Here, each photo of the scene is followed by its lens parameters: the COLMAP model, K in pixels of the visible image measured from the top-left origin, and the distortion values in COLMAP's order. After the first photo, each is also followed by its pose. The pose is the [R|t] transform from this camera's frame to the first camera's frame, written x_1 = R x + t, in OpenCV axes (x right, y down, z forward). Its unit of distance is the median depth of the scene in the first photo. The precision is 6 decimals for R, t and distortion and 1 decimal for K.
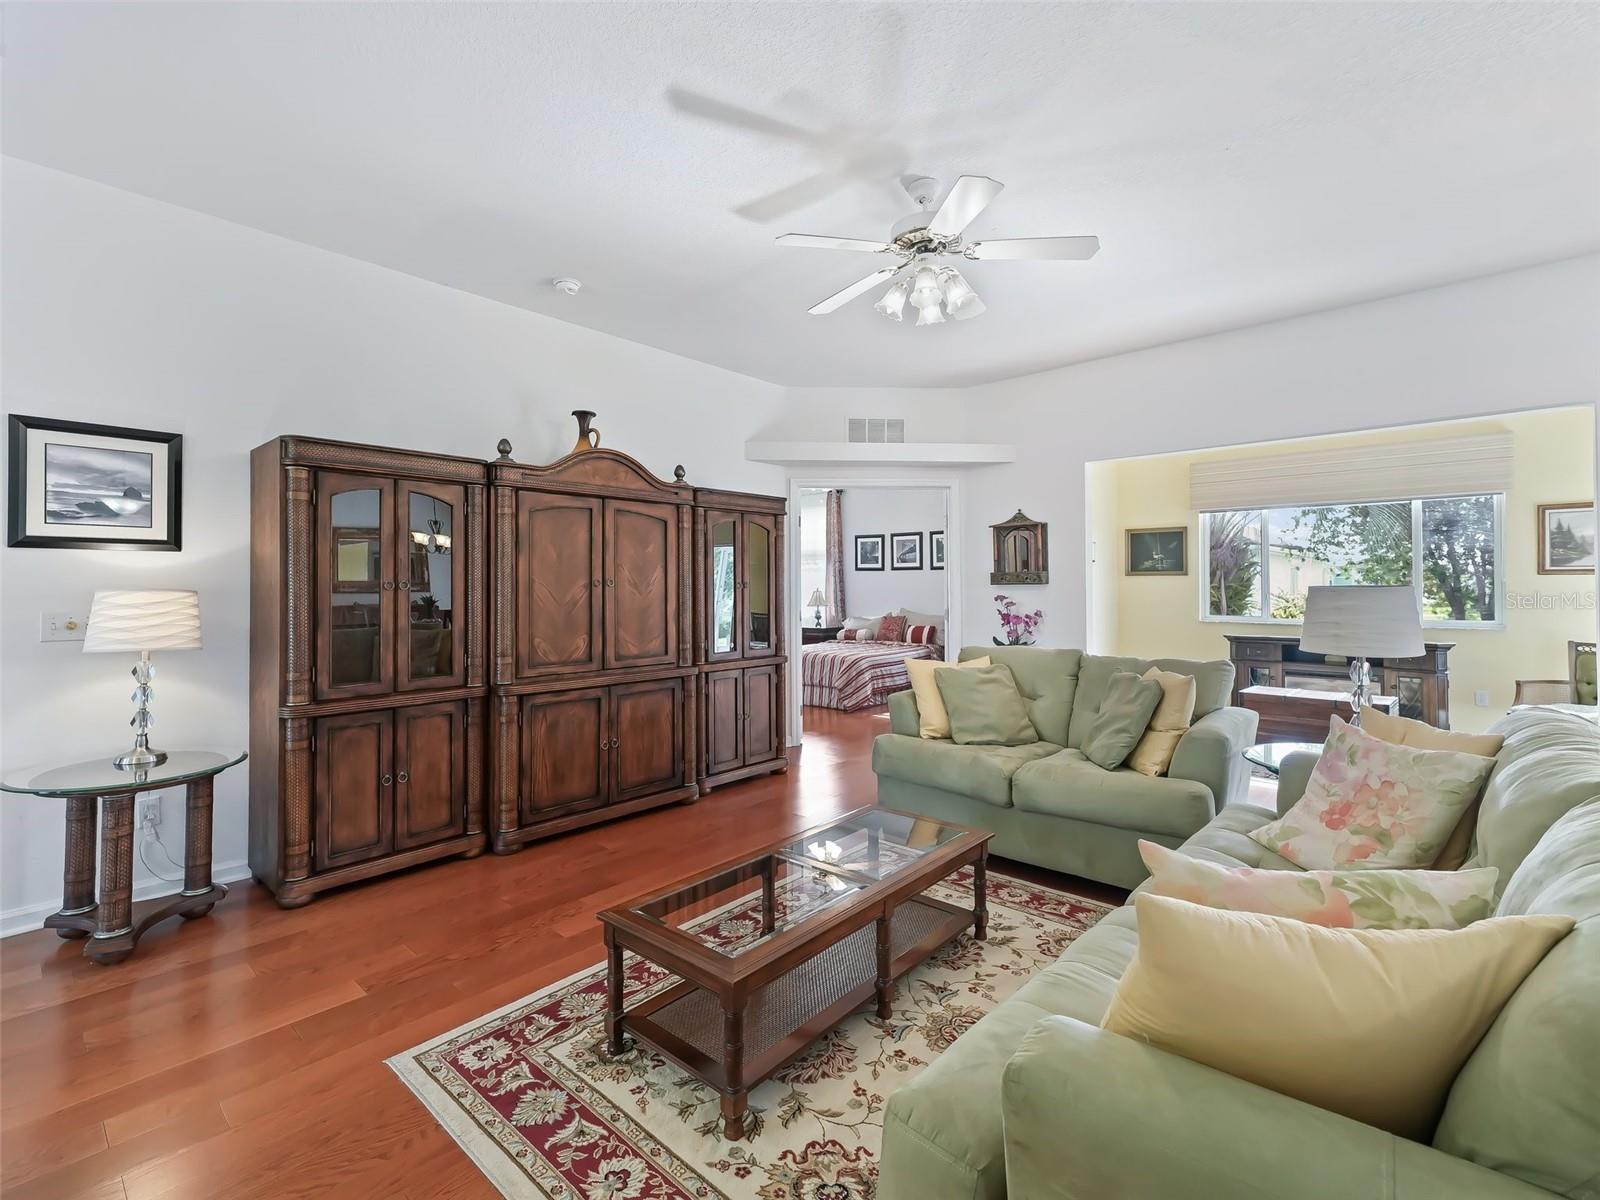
lens RADIAL K [[735.5, 0, 796.9], [0, 735.5, 578.4], [0, 0, 1]] dist [0.008791, 0.000015]
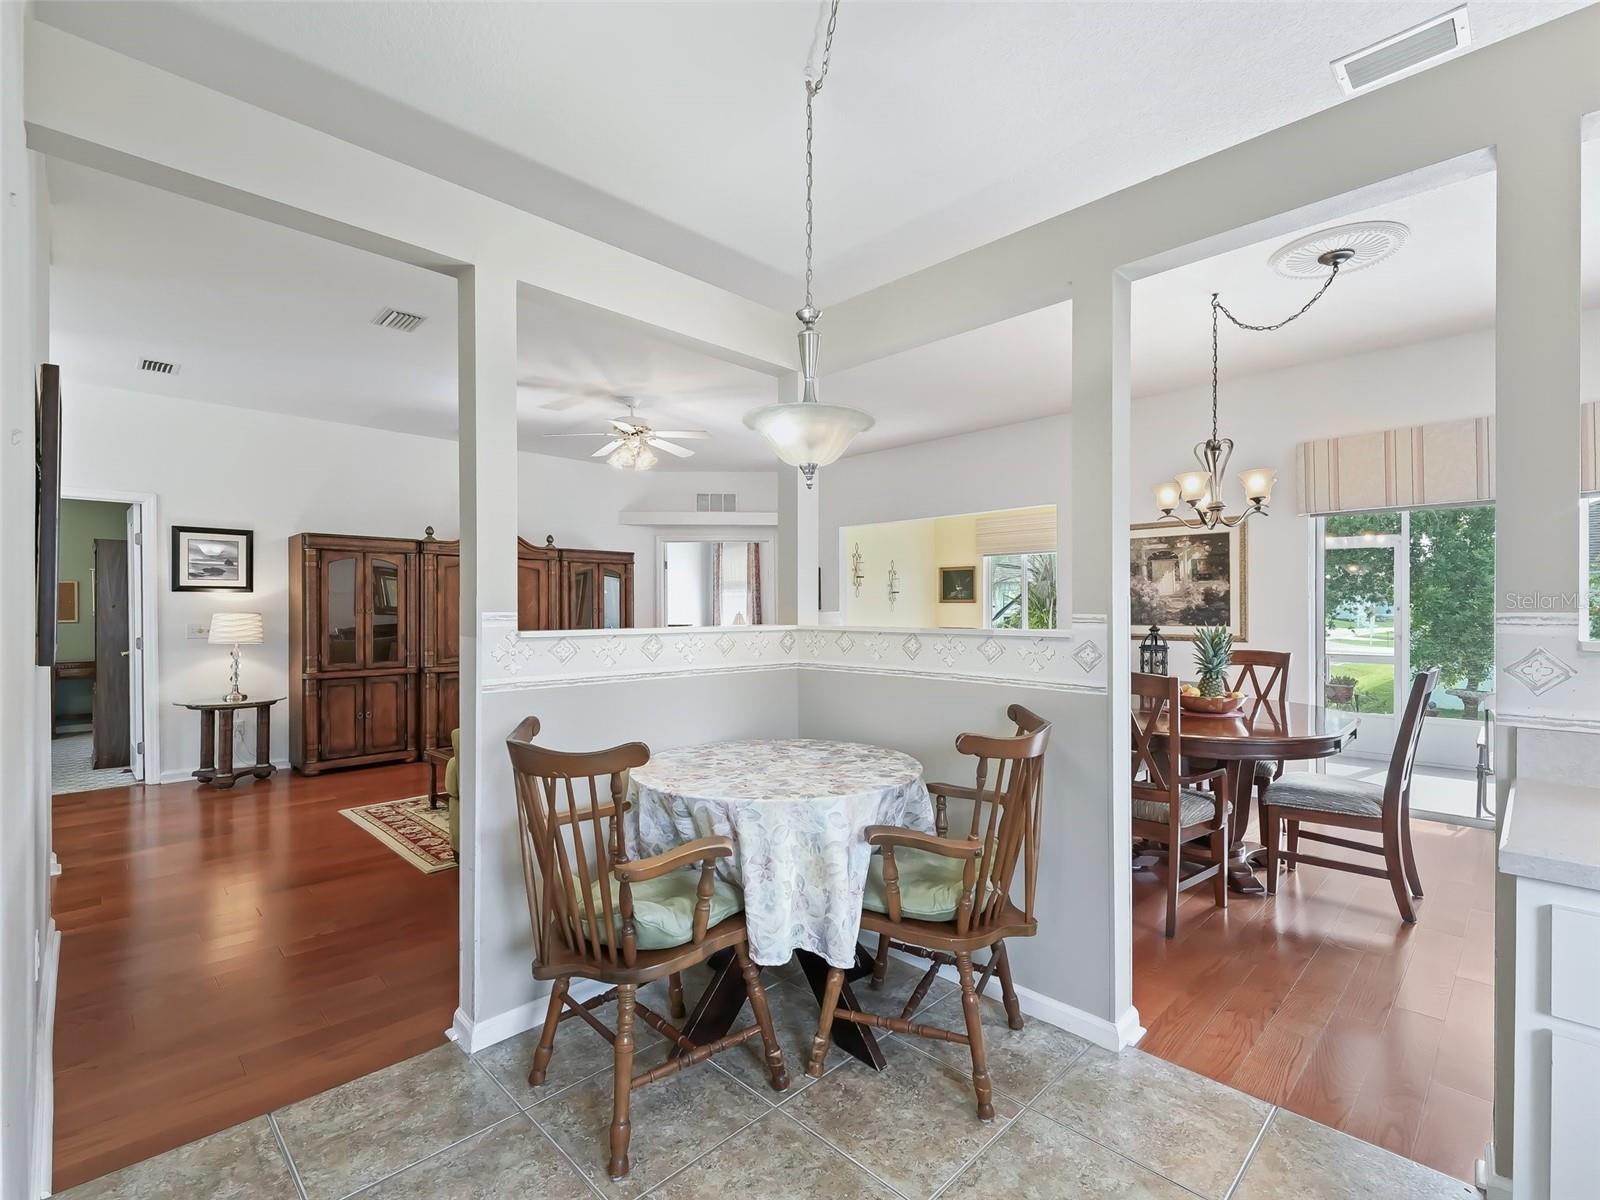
lens RADIAL K [[746.7, 0, 811.5], [0, 746.7, 608.7], [0, 0, 1]] dist [0.001064, -0.000213]
pose [[0.998870, 0.000882, -0.047526, 0.687524], [-0.000425, 0.999954, 0.009614, -0.013805], [0.047532, -0.009583, 0.998824, -0.843423]]
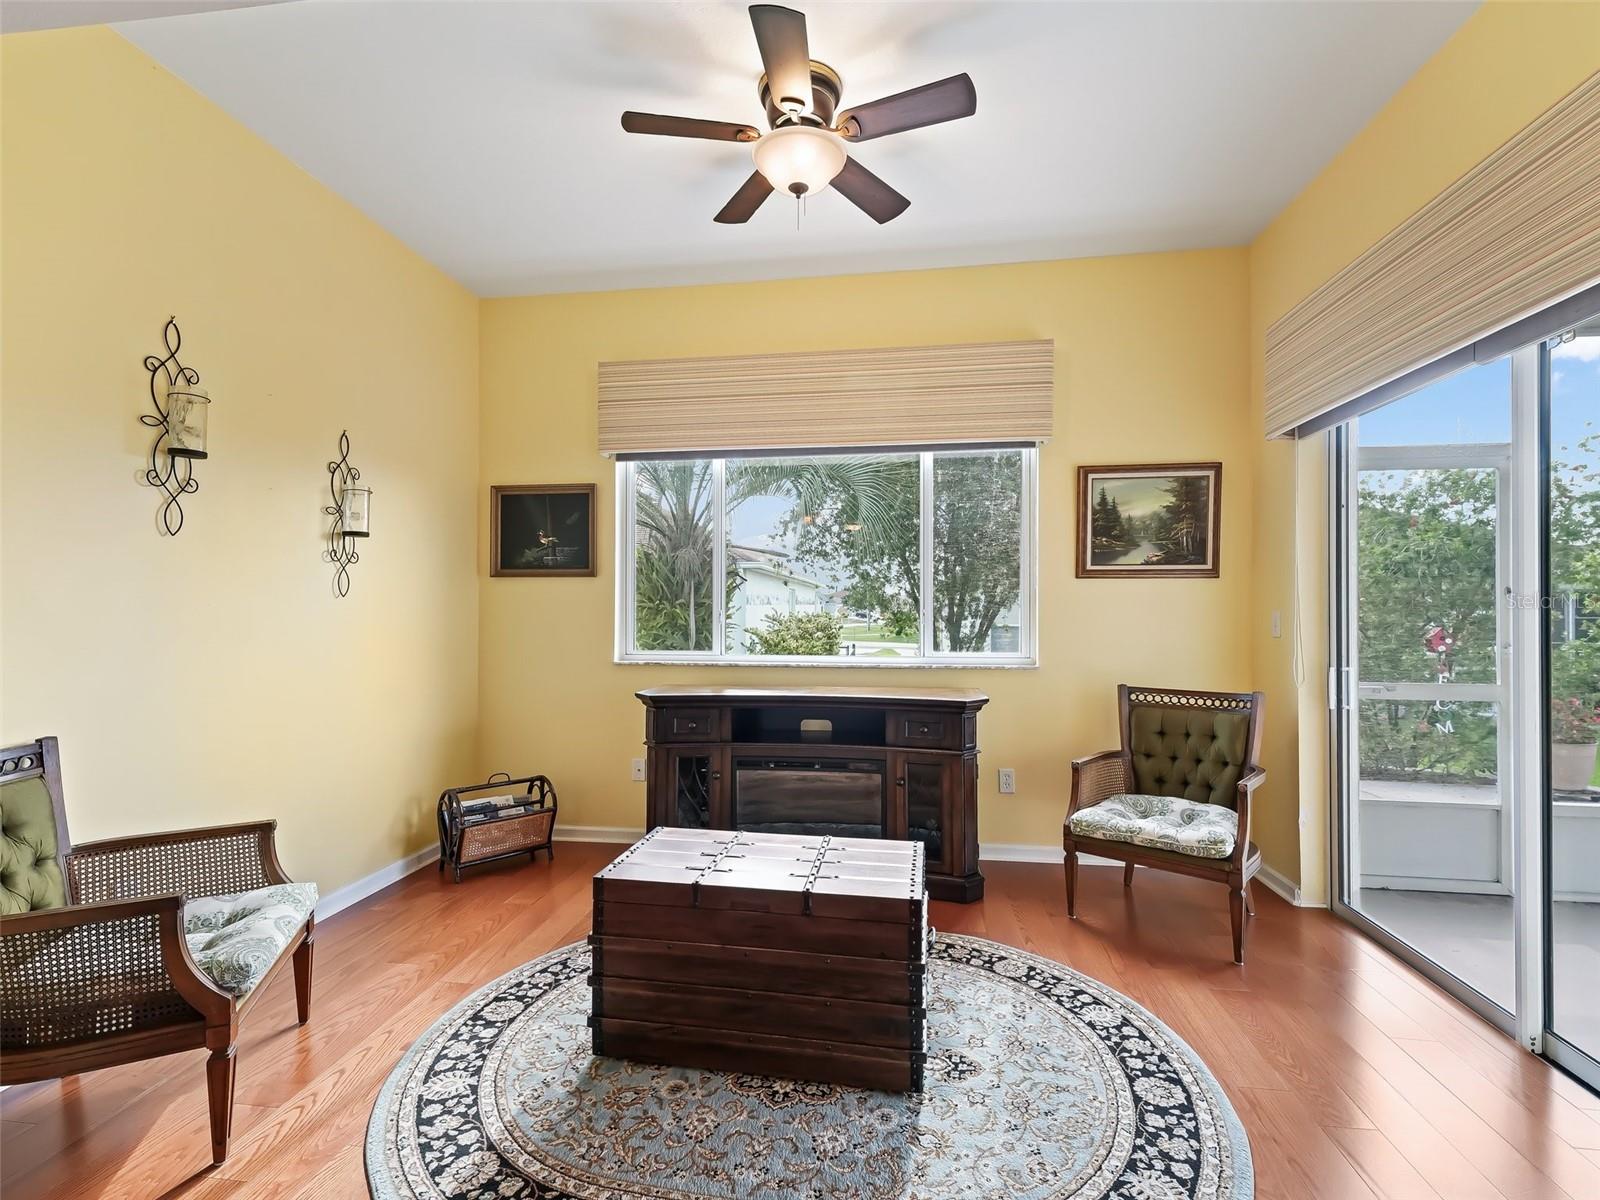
lens RADIAL K [[730.4, 0, 800.6], [0, 730.4, 607.1], [0, 0, 1]] dist [-0.000978, -0.000114]
pose [[0.827931, 0.004369, 0.560812, 0.829989], [-0.007817, 0.999962, 0.003750, 0.033890], [-0.560775, -0.007488, 0.827935, 1.115231]]
